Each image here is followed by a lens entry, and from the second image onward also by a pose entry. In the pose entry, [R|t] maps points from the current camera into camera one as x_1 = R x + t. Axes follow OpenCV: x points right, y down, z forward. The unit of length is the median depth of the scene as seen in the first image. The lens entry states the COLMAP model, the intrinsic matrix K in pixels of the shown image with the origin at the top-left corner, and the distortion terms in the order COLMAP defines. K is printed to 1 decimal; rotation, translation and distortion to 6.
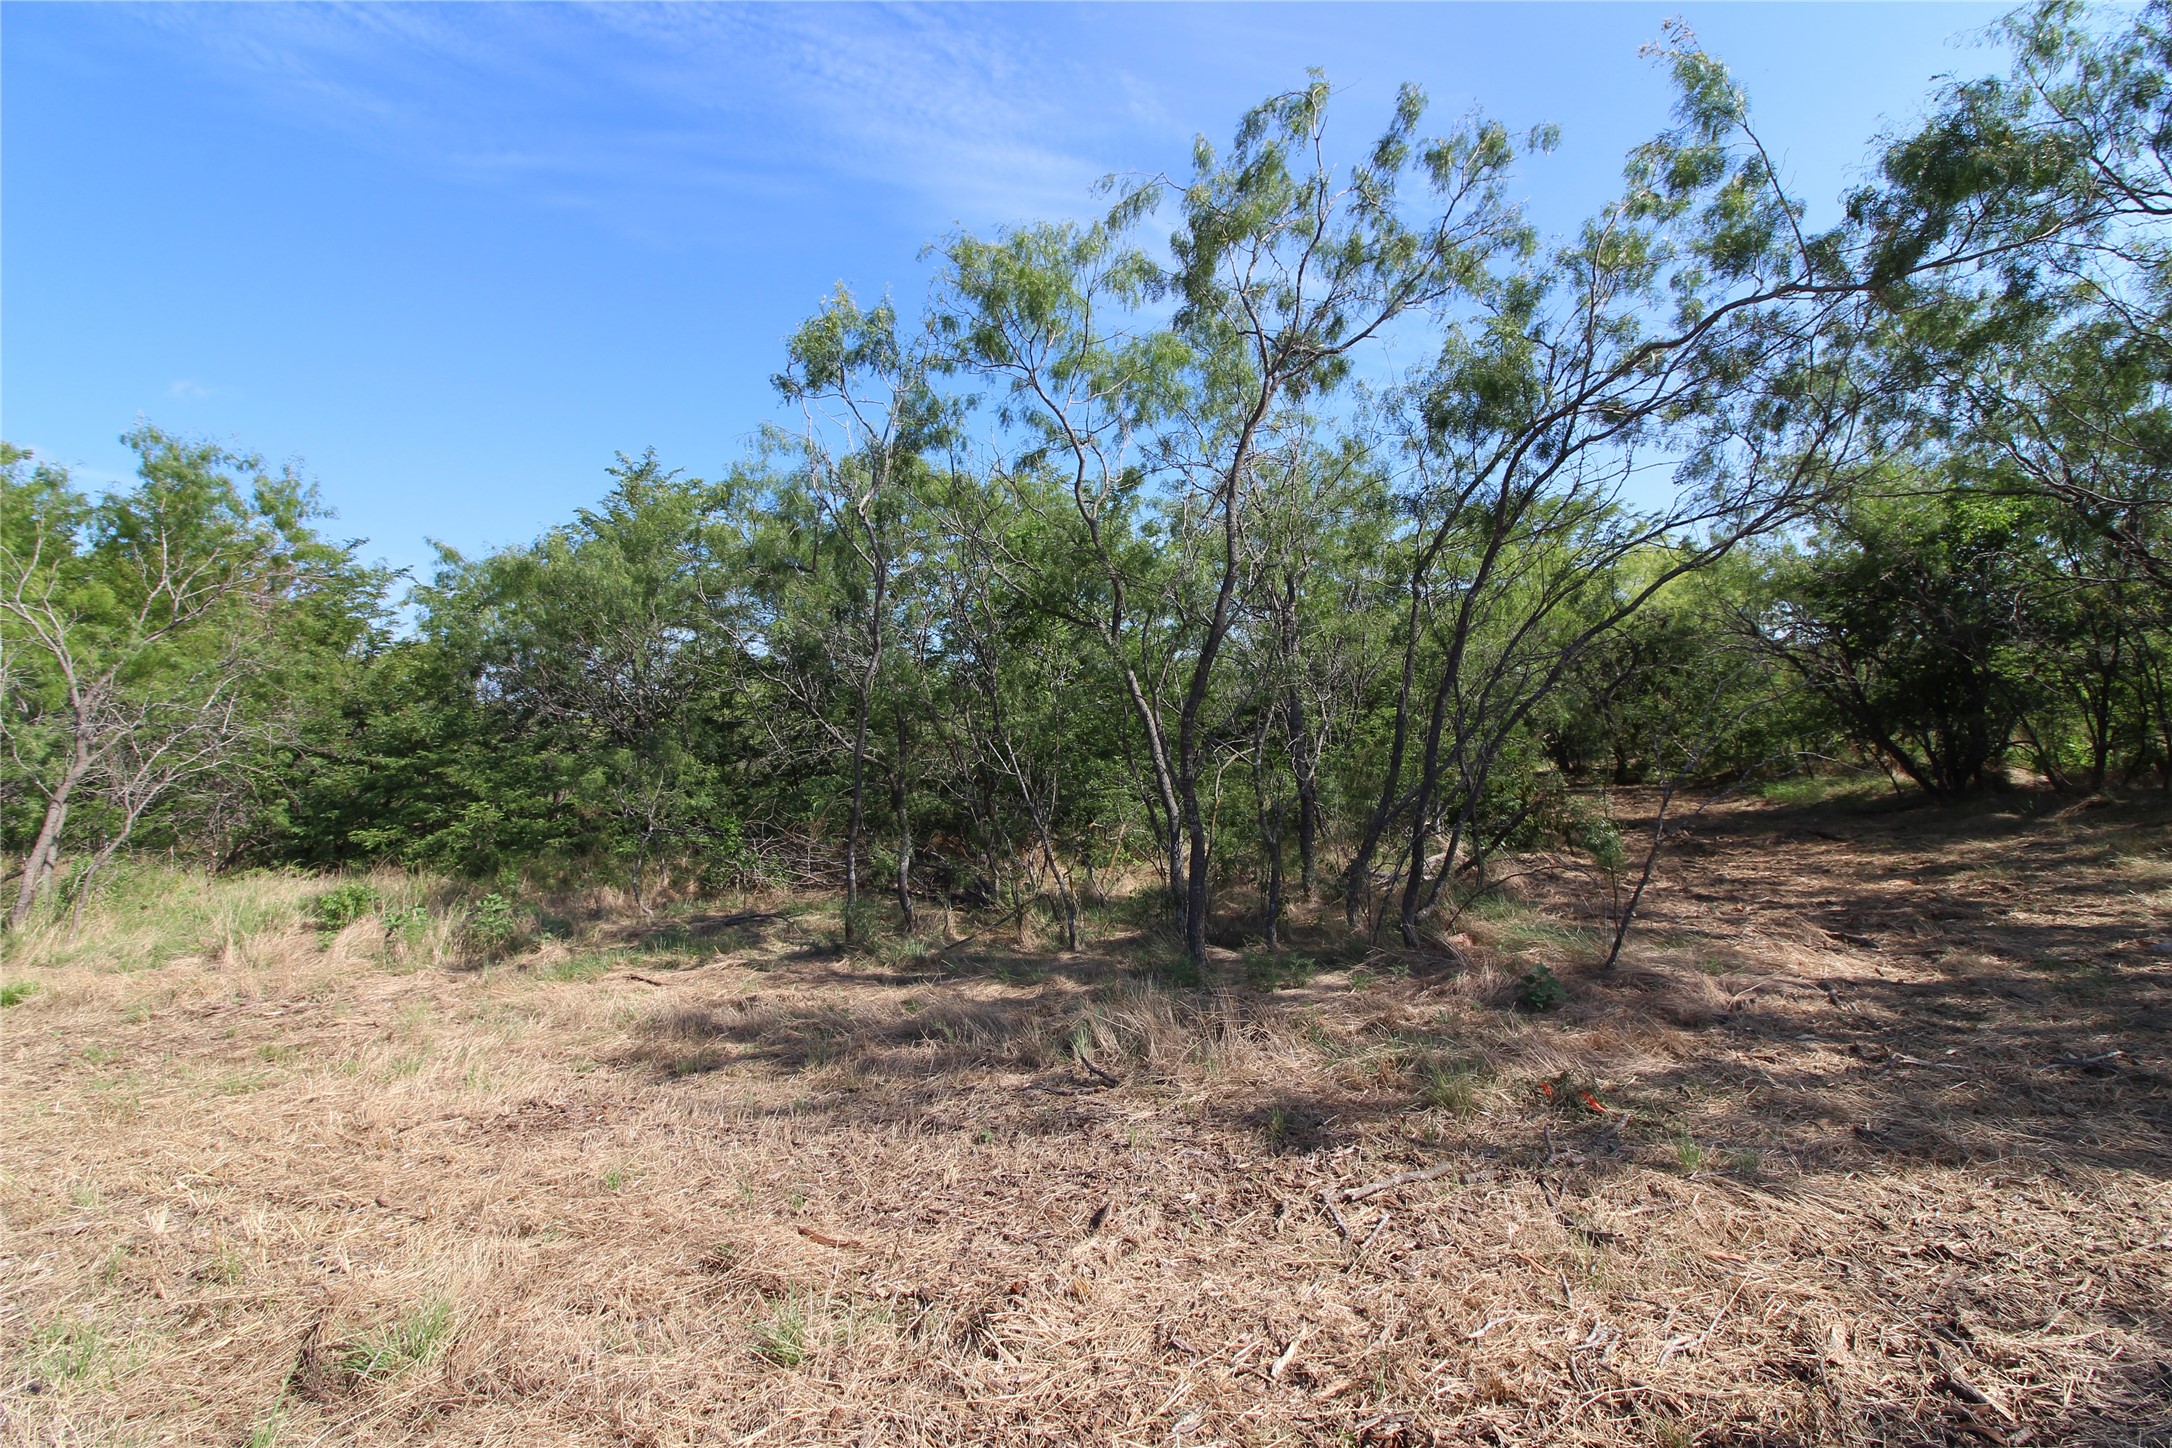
lens RADIAL K [[1003.1, 0, 1025.3], [0, 1003.1, 755.9], [0, 0, 1]] dist [-0.000775, -0.012089]
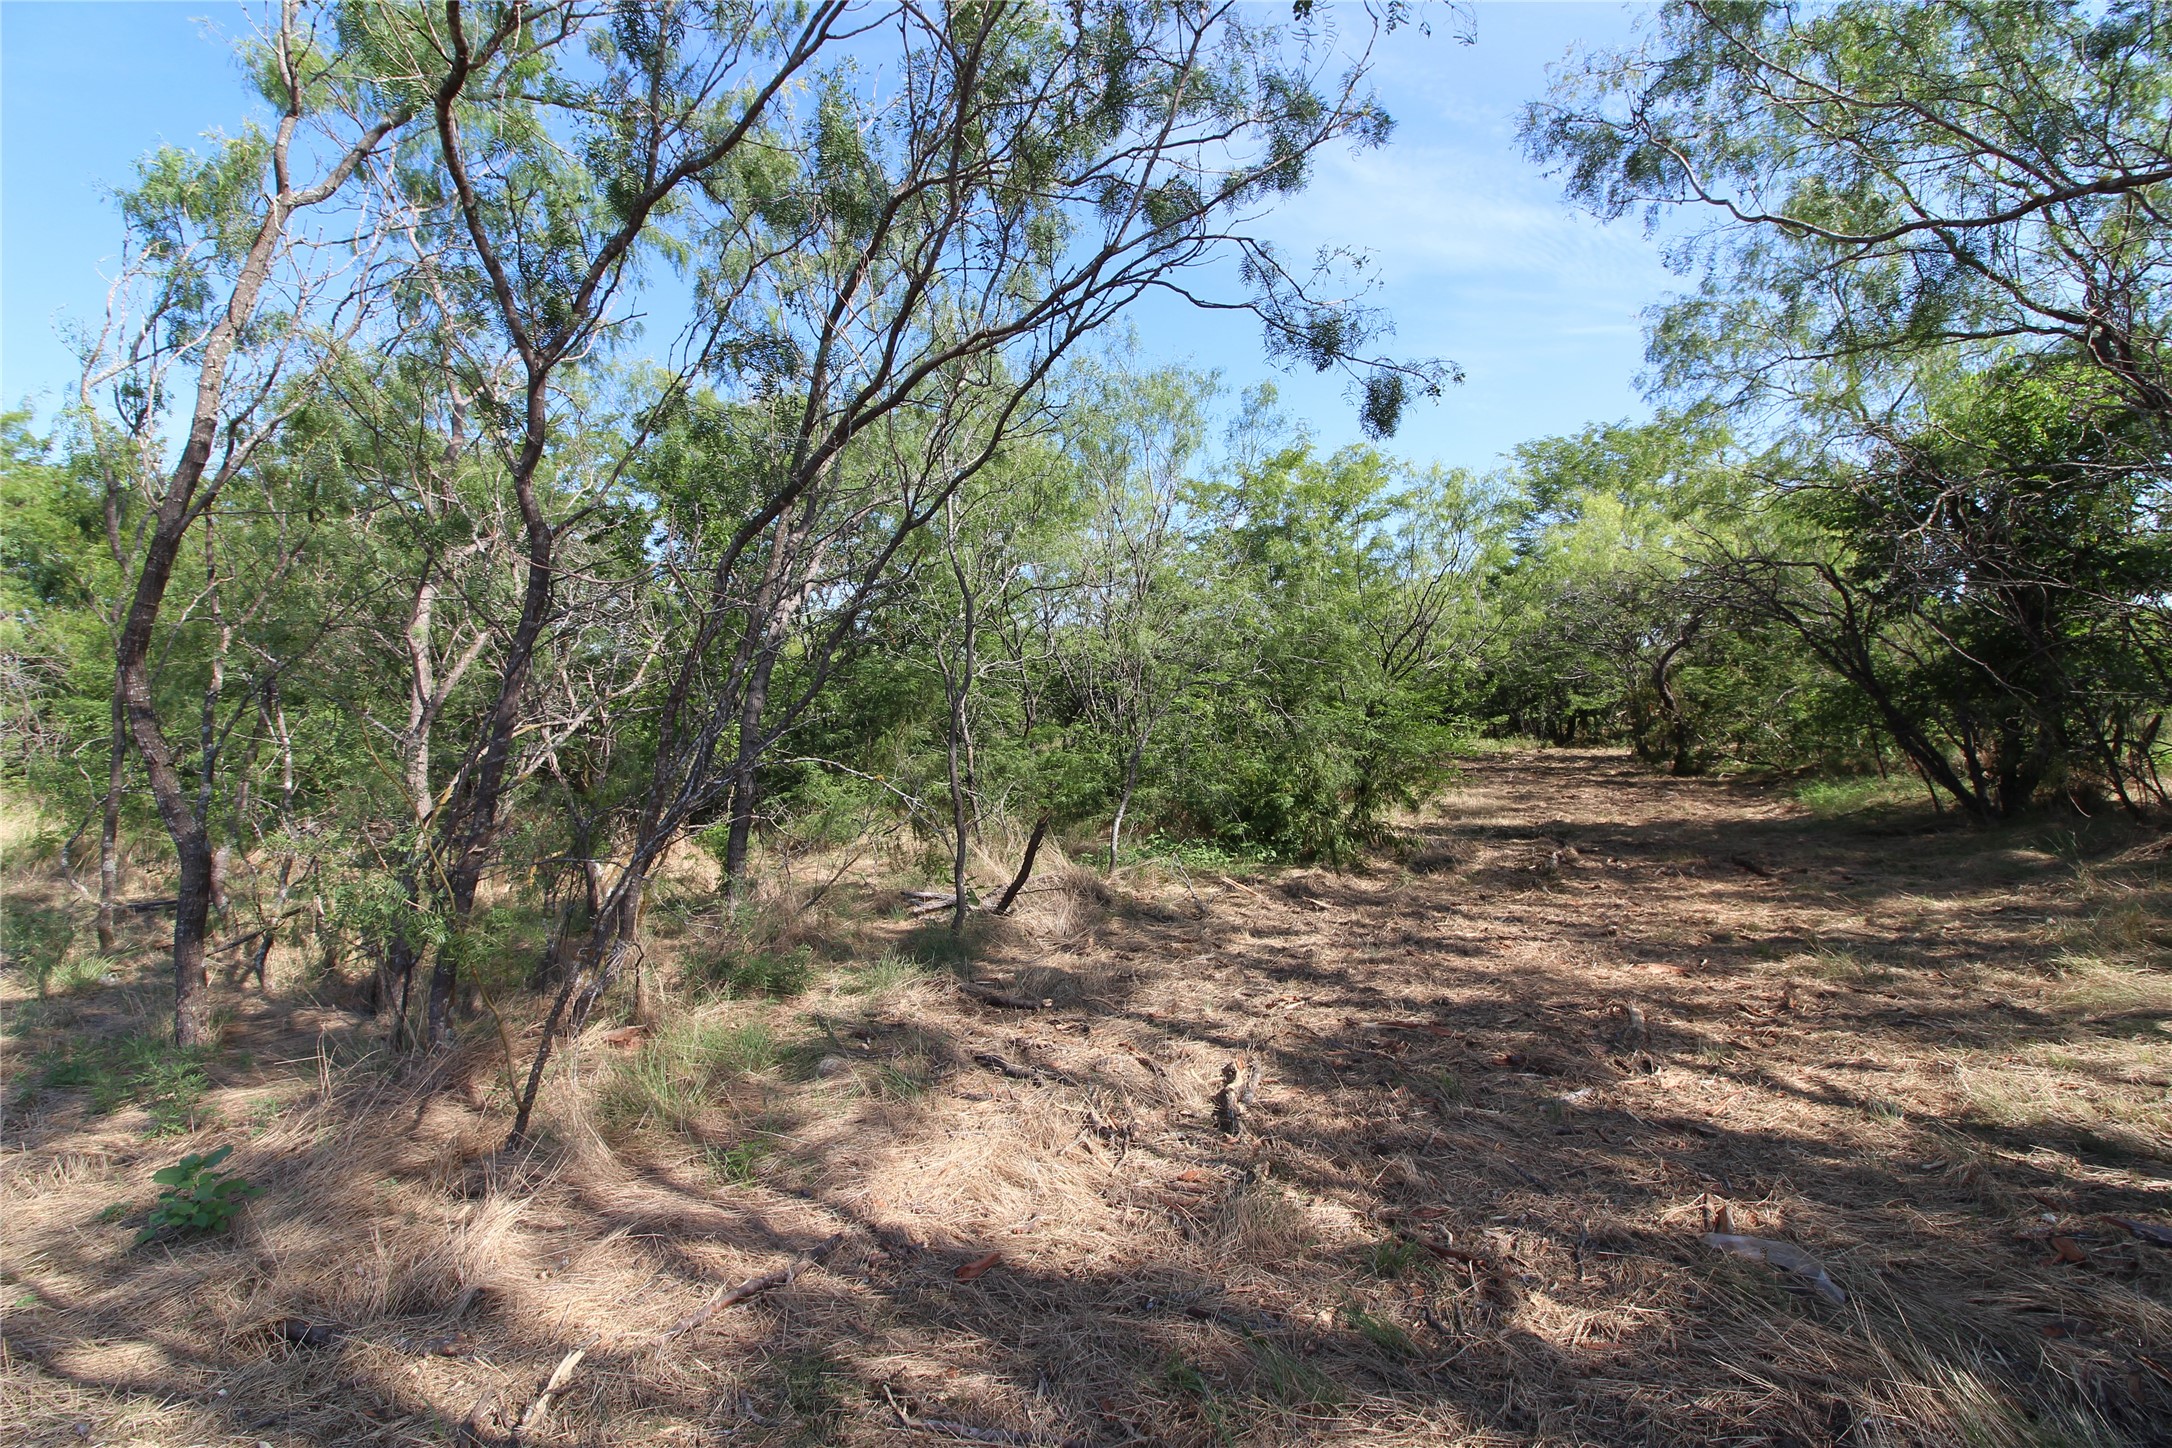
lens RADIAL K [[1003.1, 0, 1083.6], [0, 1003.1, 703.2], [0, 0, 1]] dist [-0.000775, -0.012089]
pose [[0.985370, 0.024751, -0.168623, 0.356603], [-0.026899, 0.999583, -0.010468, -0.009888], [0.168294, 0.014851, 0.985625, 0.189761]]
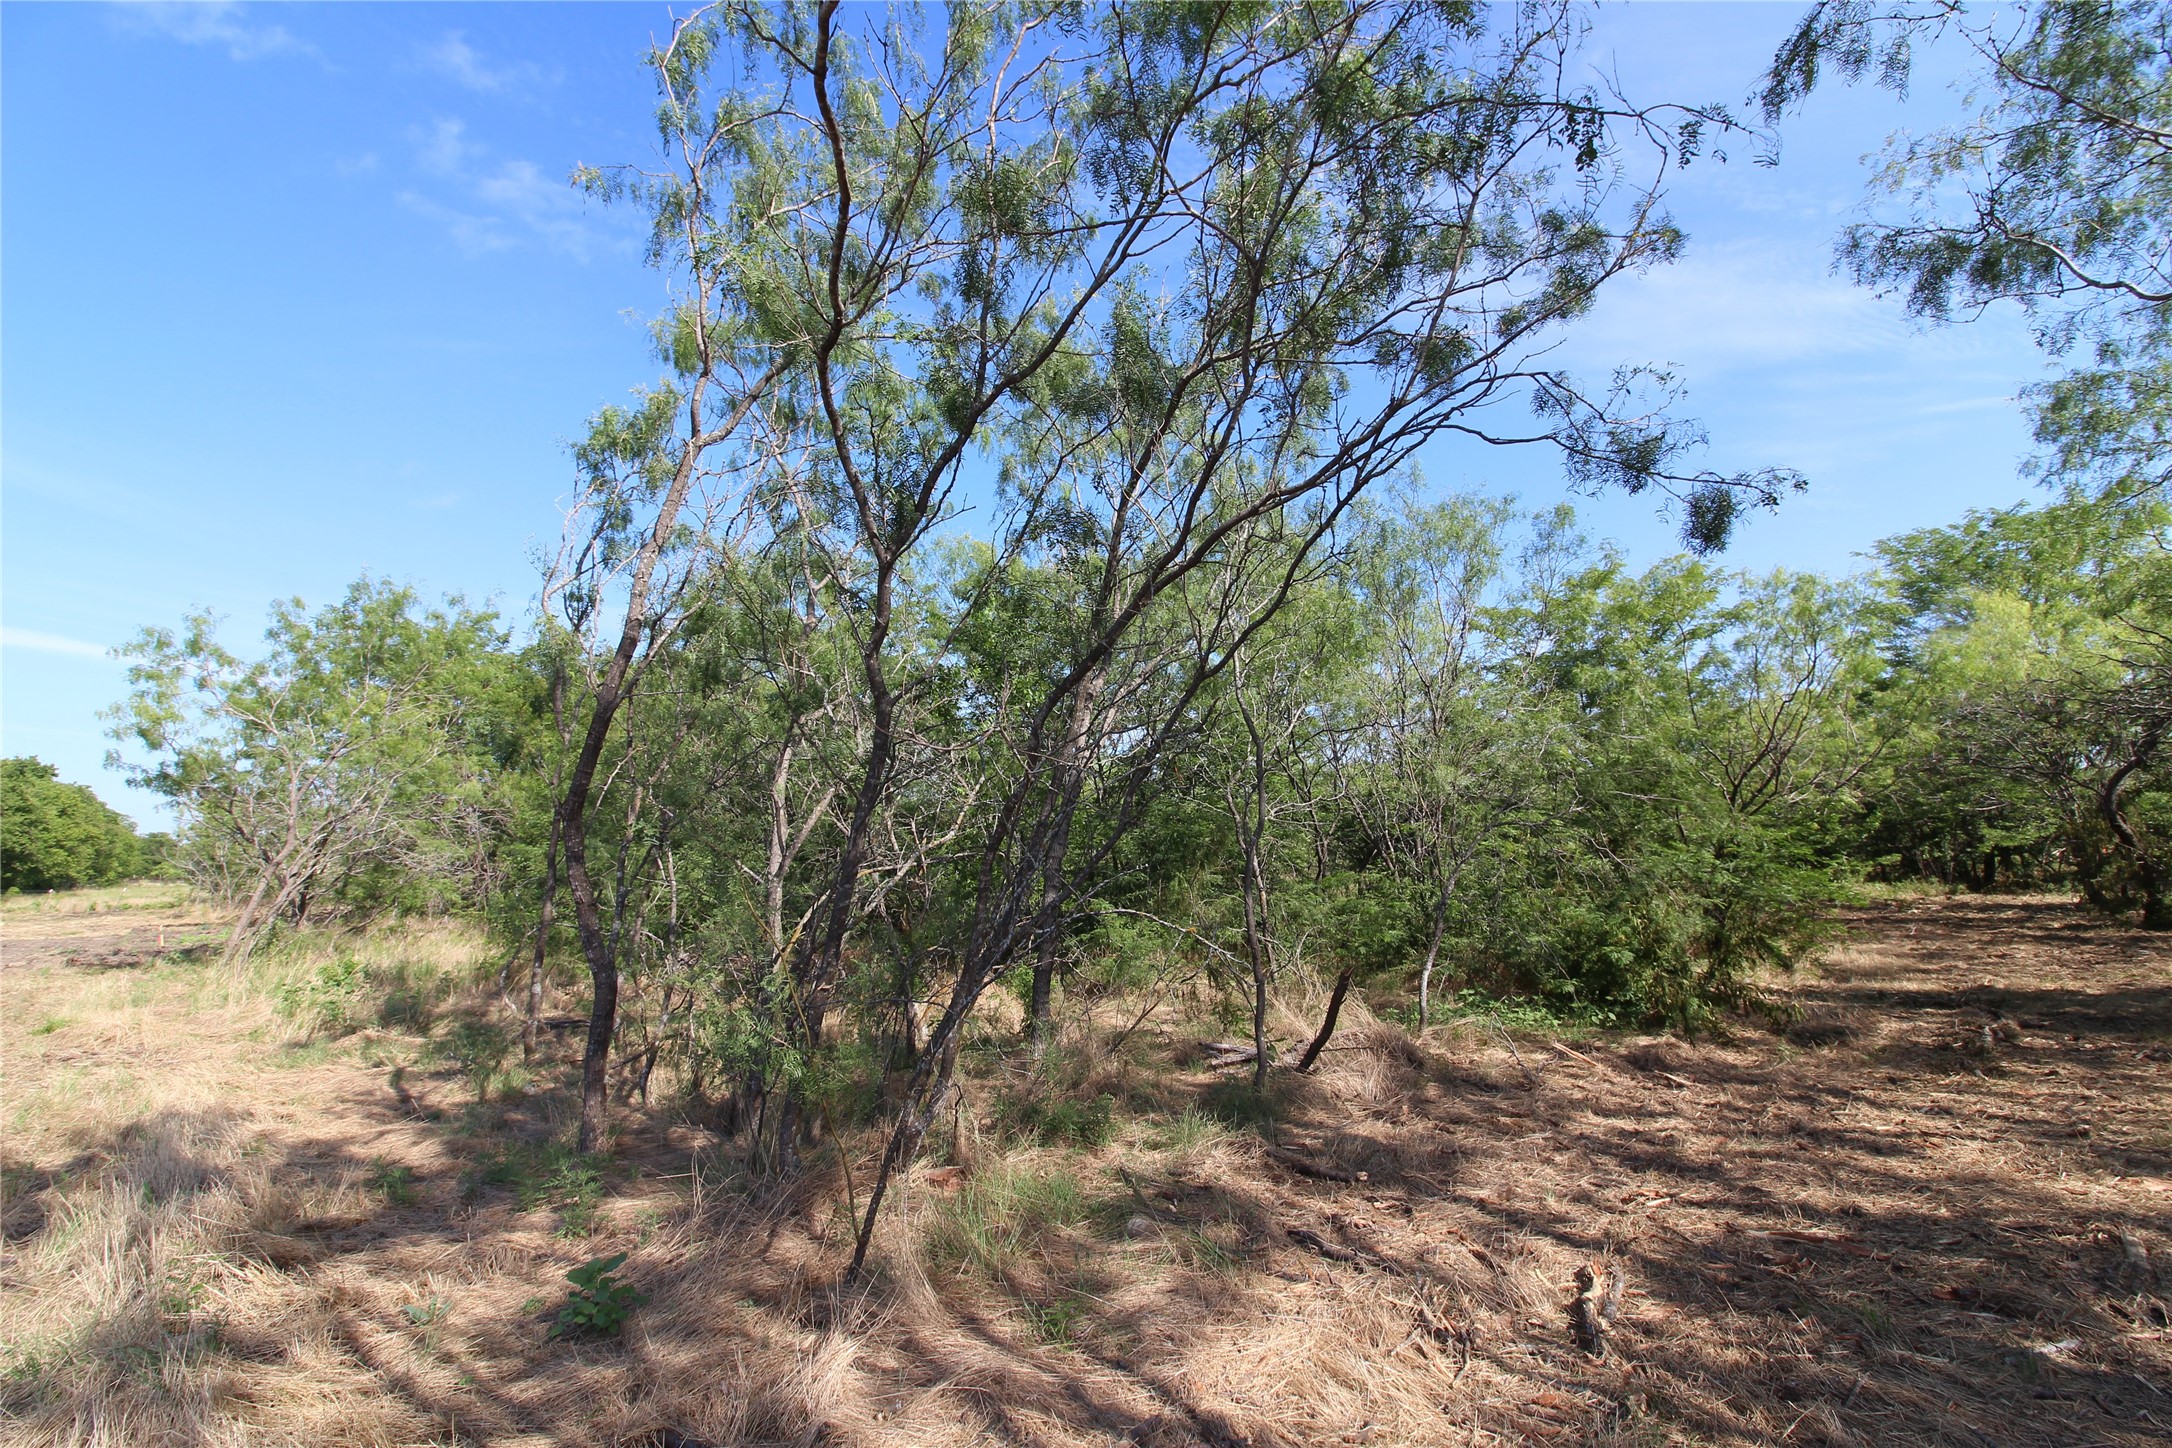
lens RADIAL K [[1003.1, 0, 1082.1], [0, 1003.1, 699.0], [0, 0, 1]] dist [-0.000775, -0.012089]
pose [[0.900822, -0.041278, -0.432223, 0.353178], [-0.023841, 0.989267, -0.144164, -0.012319], [0.433534, 0.140171, 0.890169, 0.184652]]
